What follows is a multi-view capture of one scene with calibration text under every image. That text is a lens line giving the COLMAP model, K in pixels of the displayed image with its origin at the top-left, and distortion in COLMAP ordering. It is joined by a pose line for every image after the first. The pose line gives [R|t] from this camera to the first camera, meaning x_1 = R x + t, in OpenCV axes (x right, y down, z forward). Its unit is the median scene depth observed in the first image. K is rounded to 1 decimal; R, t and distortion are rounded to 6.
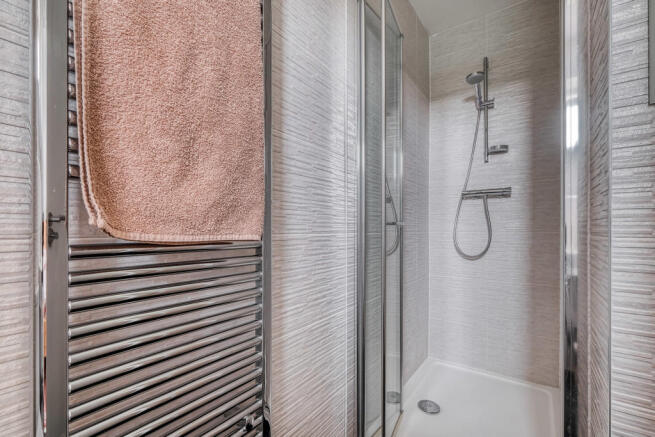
lens RADIAL K [[288.7, 0, 328.5], [0, 288.7, 224.8], [0, 0, 1]] dist [-0.000168, -0.000361]
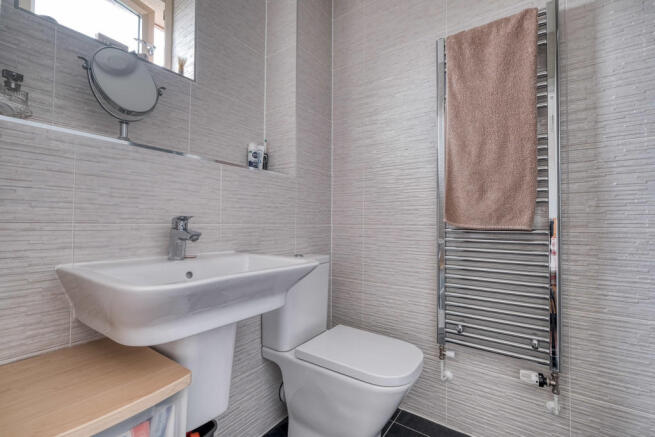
lens RADIAL K [[288.7, 0, 328.3], [0, 288.7, 219.4], [0, 0, 1]] dist [-0.000168, -0.000361]
pose [[0.004724, -0.022527, -0.999735, 1.641608], [0.005755, 0.999730, -0.022500, 0.030928], [0.999972, -0.005647, 0.004853, -0.185016]]
